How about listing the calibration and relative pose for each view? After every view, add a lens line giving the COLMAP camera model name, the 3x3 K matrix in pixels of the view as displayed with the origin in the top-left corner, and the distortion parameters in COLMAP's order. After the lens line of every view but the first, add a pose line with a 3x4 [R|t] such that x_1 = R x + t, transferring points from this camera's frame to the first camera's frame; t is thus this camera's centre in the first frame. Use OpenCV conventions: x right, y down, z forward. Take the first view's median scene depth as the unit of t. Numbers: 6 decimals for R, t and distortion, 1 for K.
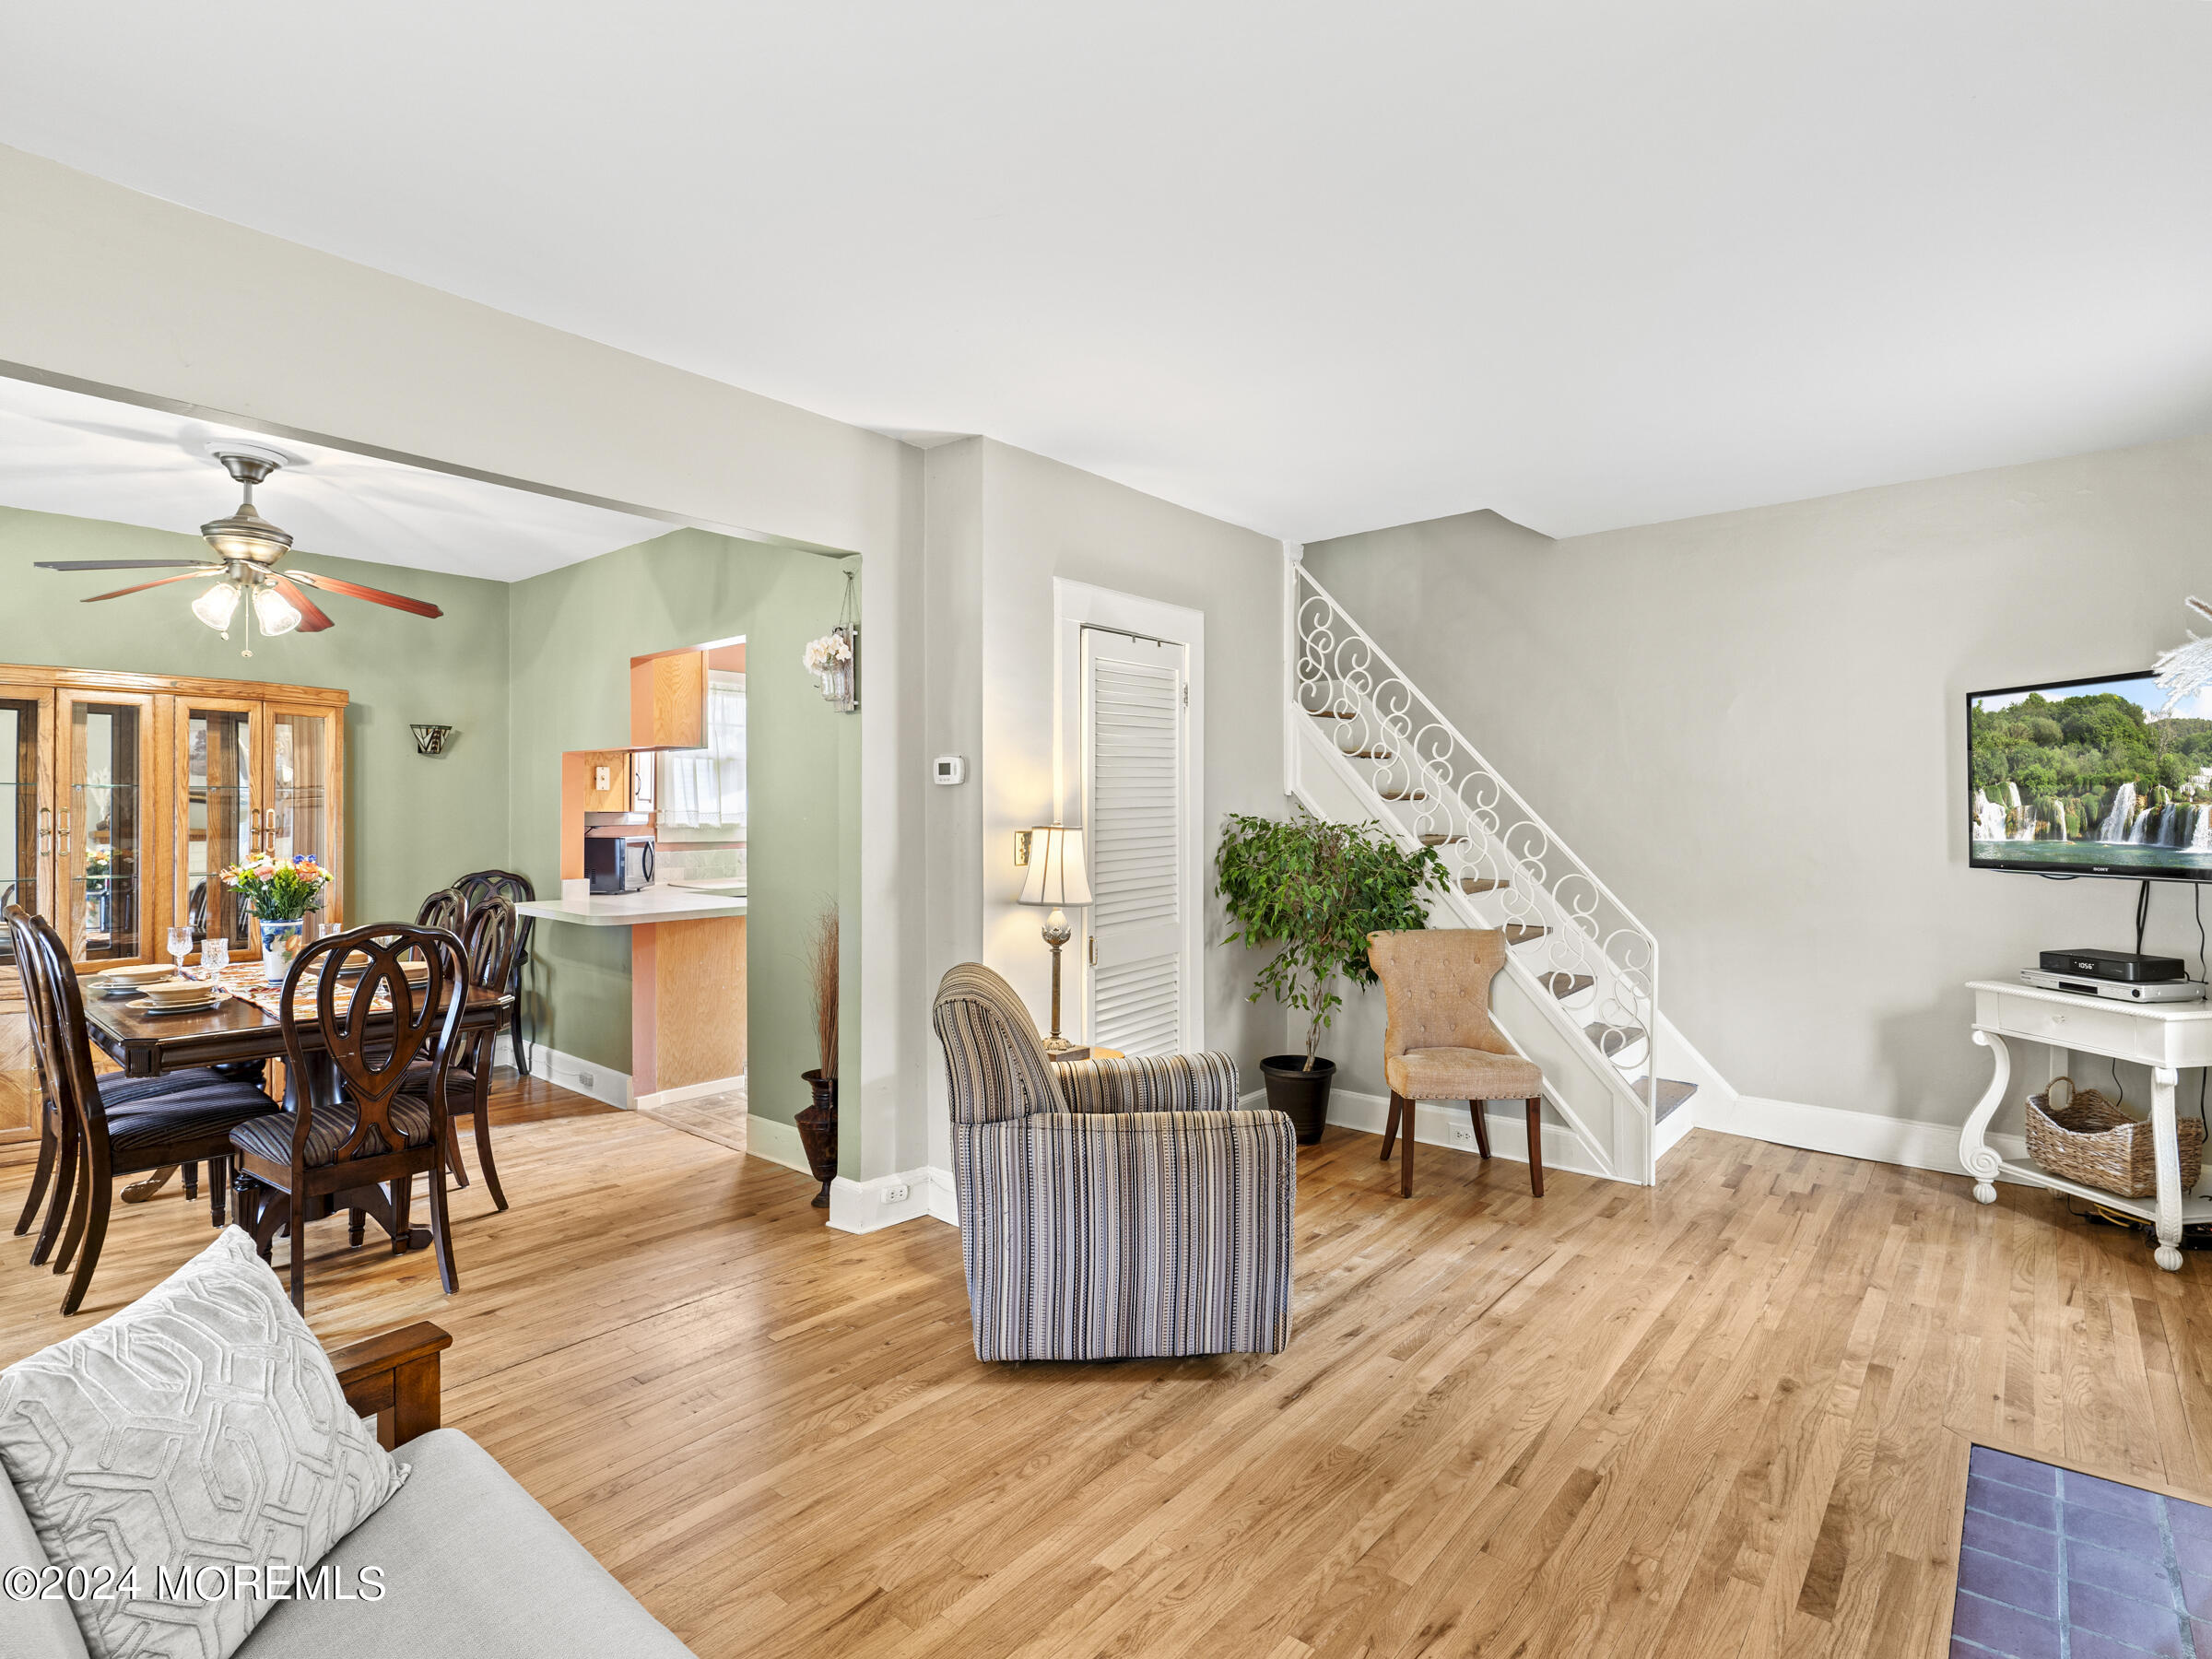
lens RADIAL K [[1090.9, 0, 1096.9], [0, 1090.9, 817.0], [0, 0, 1]] dist [-0.001806, -0.000191]
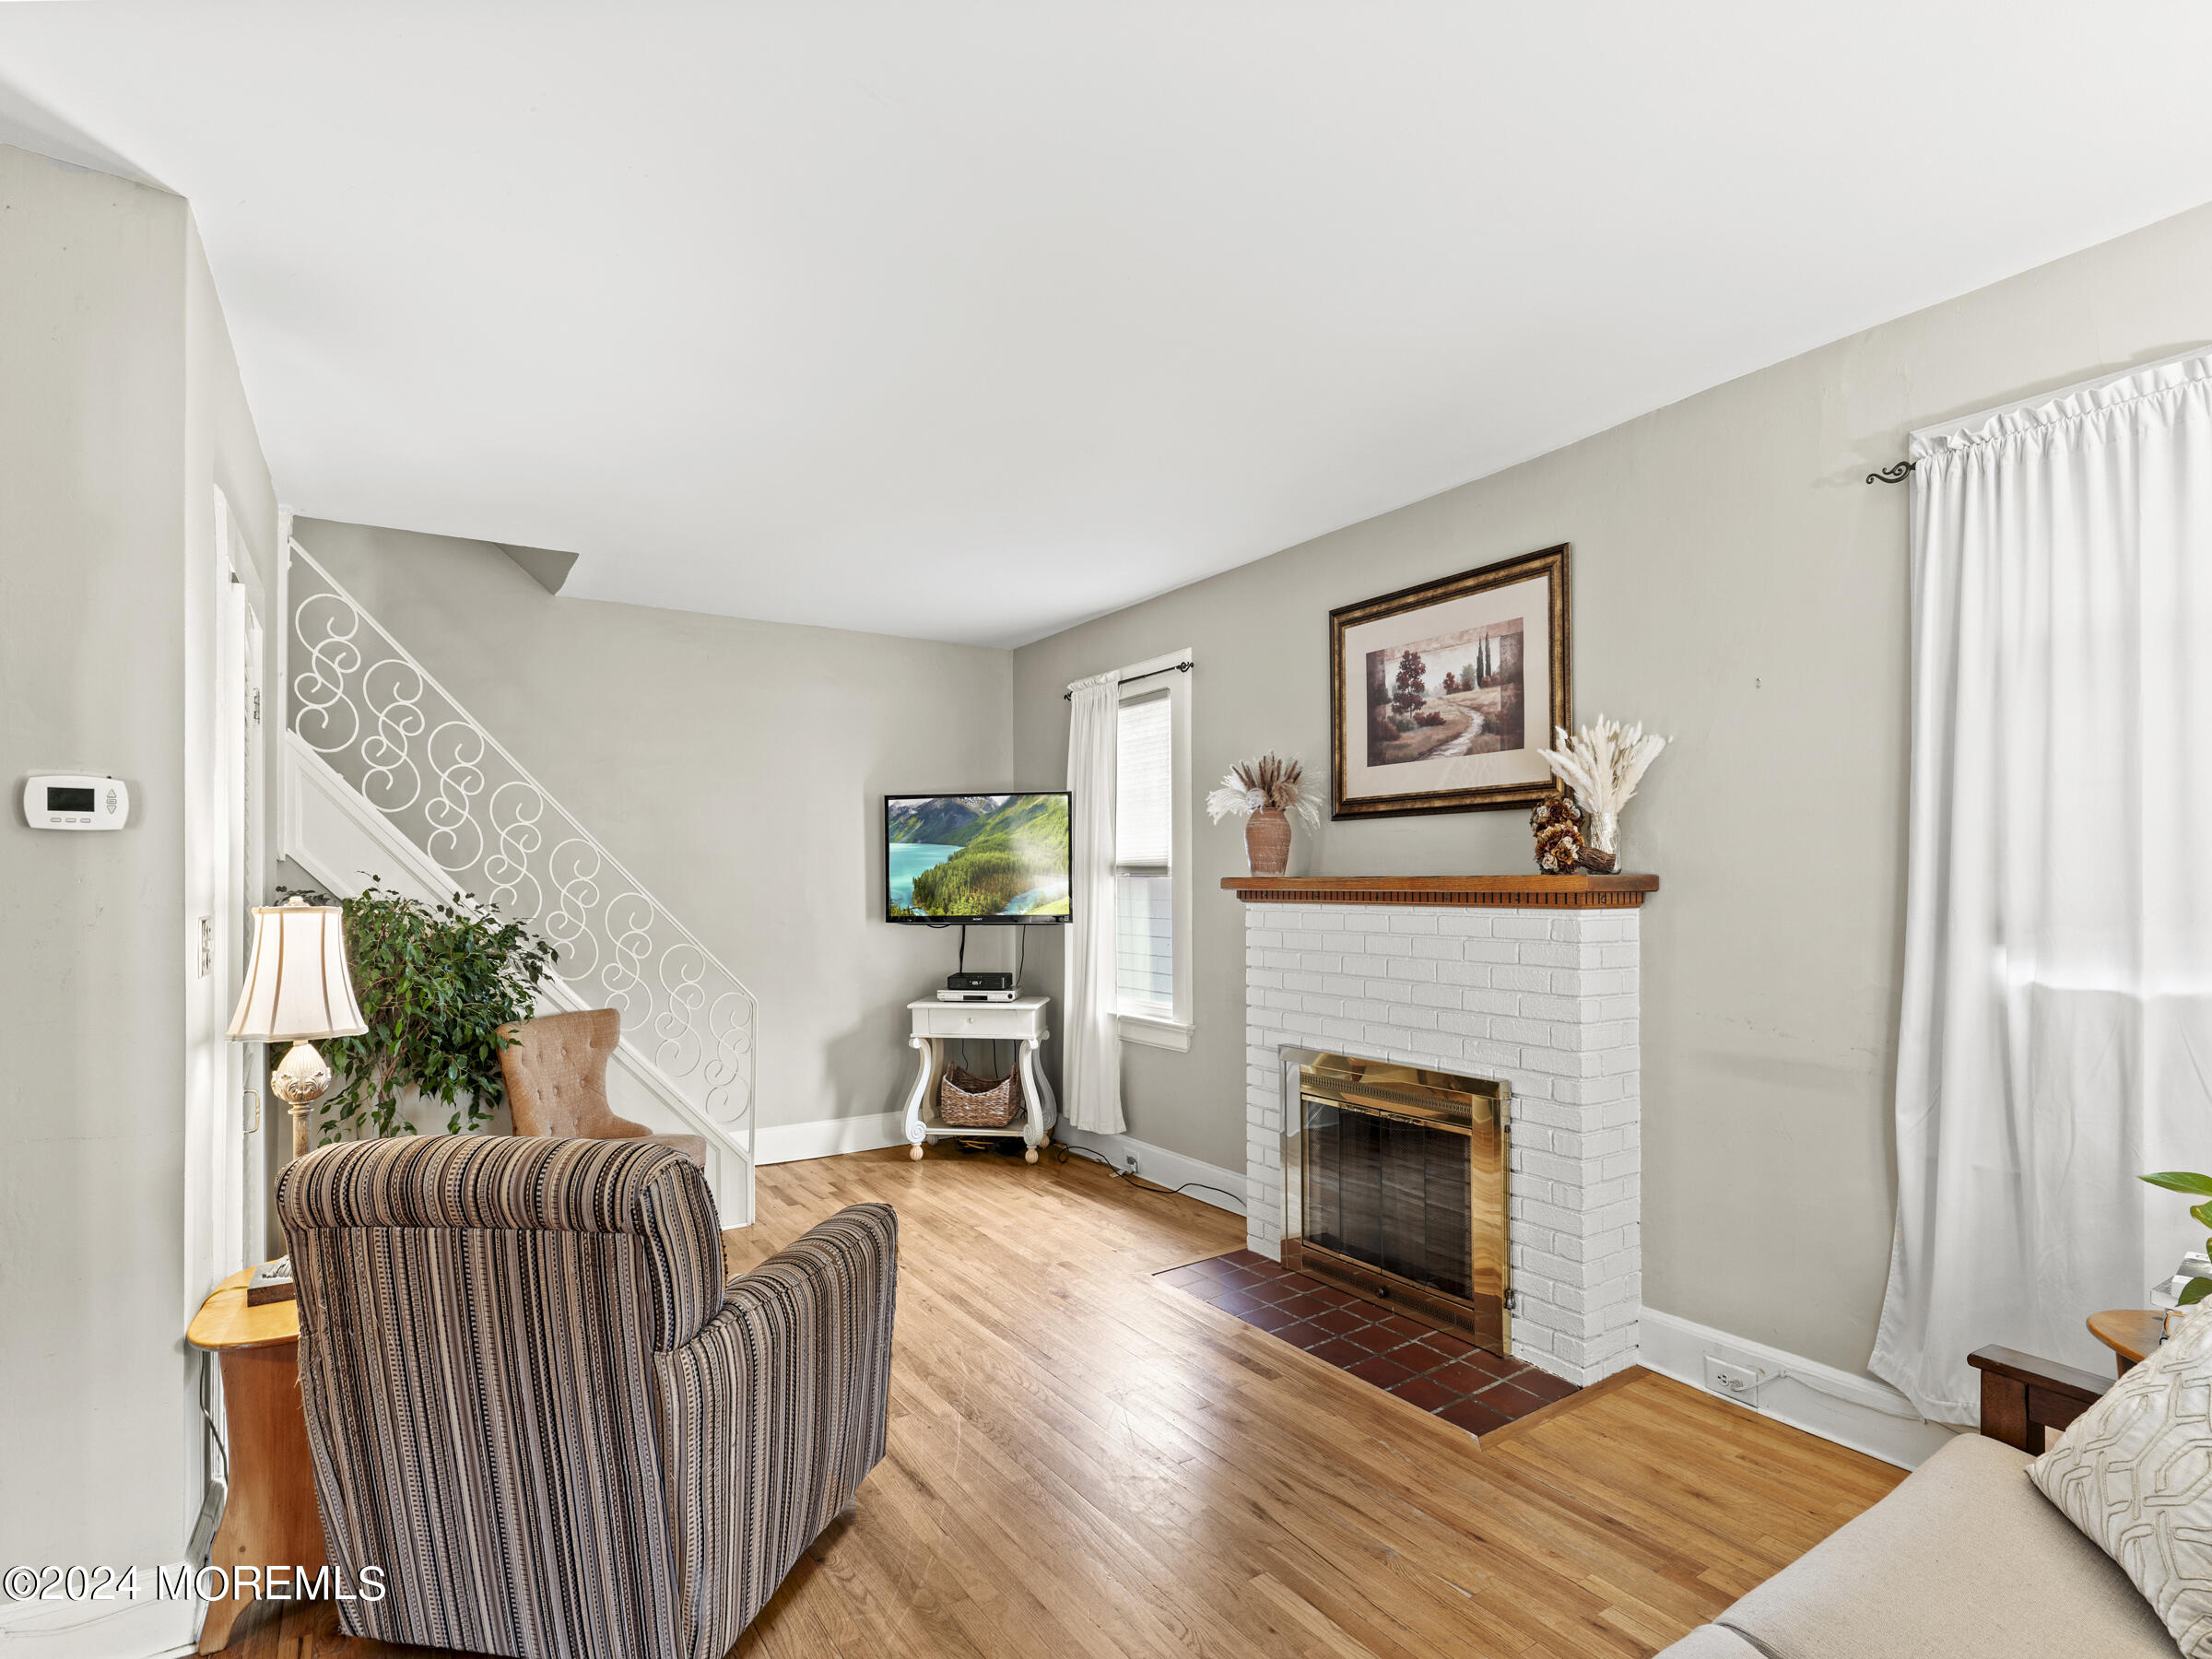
lens RADIAL K [[1090.9, 0, 1071.2], [0, 1090.9, 885.5], [0, 0, 1]] dist [-0.001806, -0.000191]
pose [[0.299232, -0.004110, 0.954172, -0.444025], [0.008498, 0.999963, 0.001642, -0.000447], [-0.954143, 0.007617, 0.299255, 0.367482]]
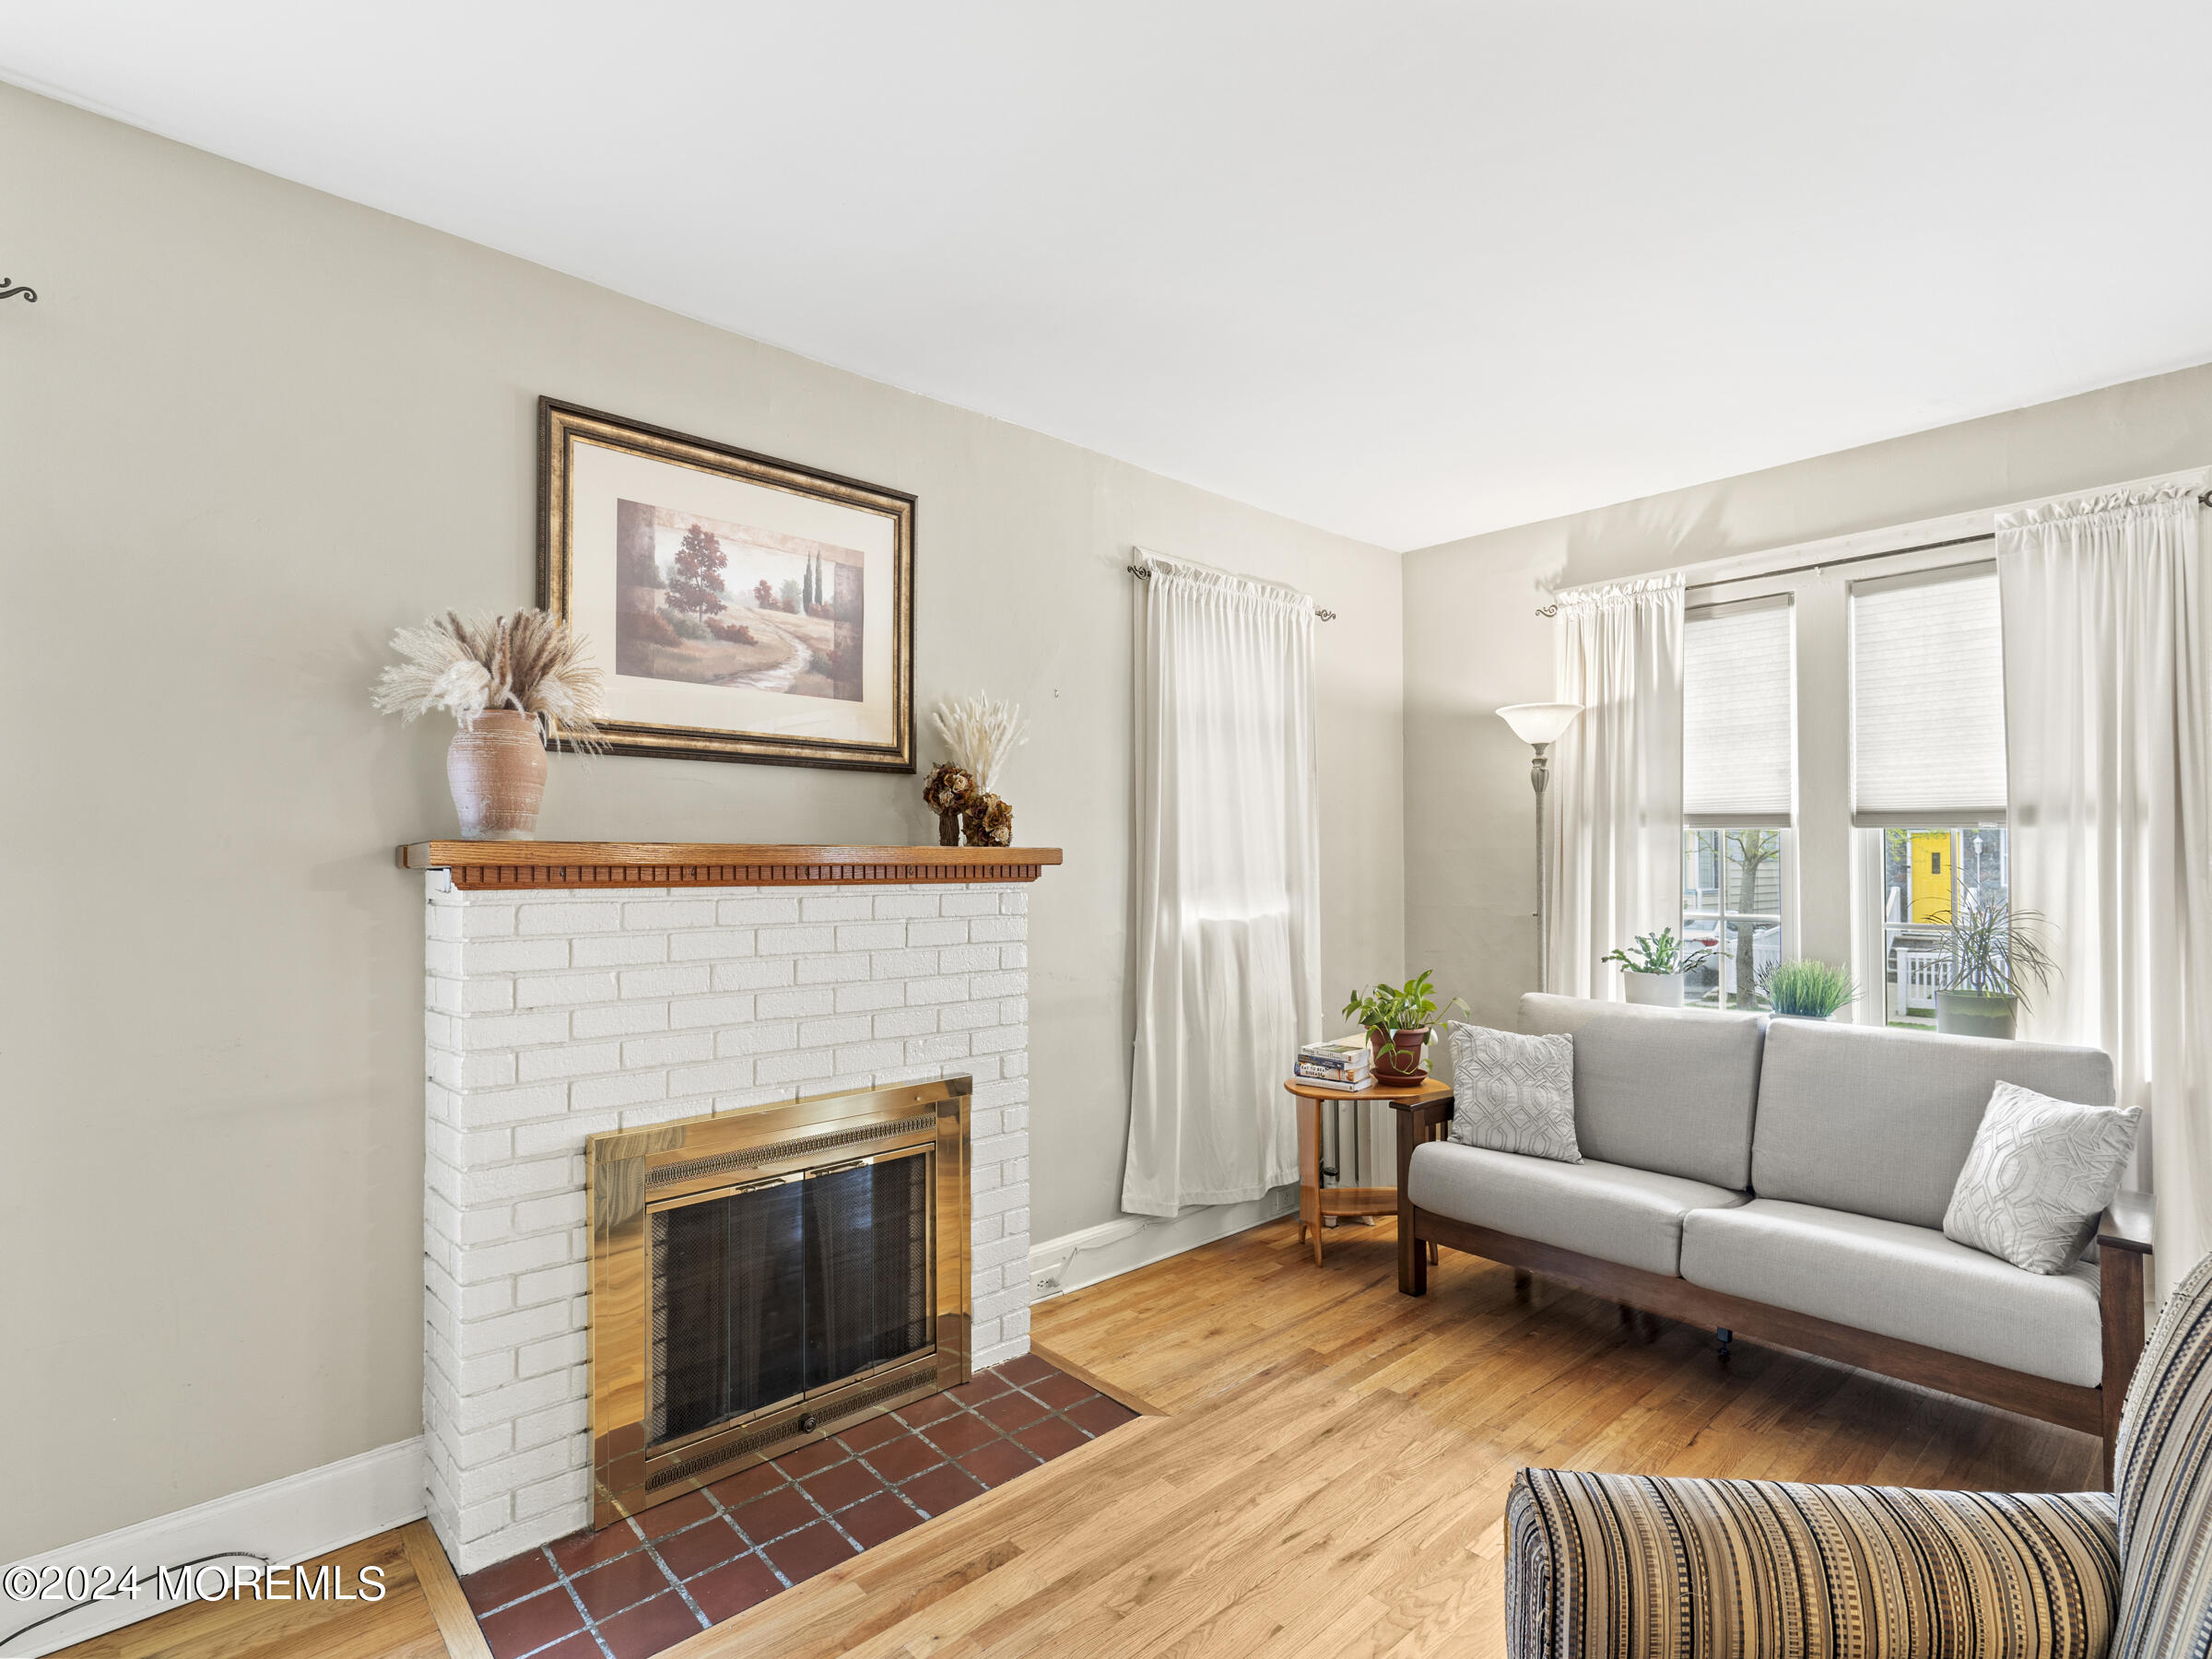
lens RADIAL K [[1090.9, 0, 1117.5], [0, 1090.9, 853.3], [0, 0, 1]] dist [-0.001806, -0.000191]
pose [[-0.992828, 0.002979, 0.119517, 0.190017], [0.002257, 0.999978, -0.006181, 0.004813], [-0.119533, -0.005867, -0.992813, 0.978345]]
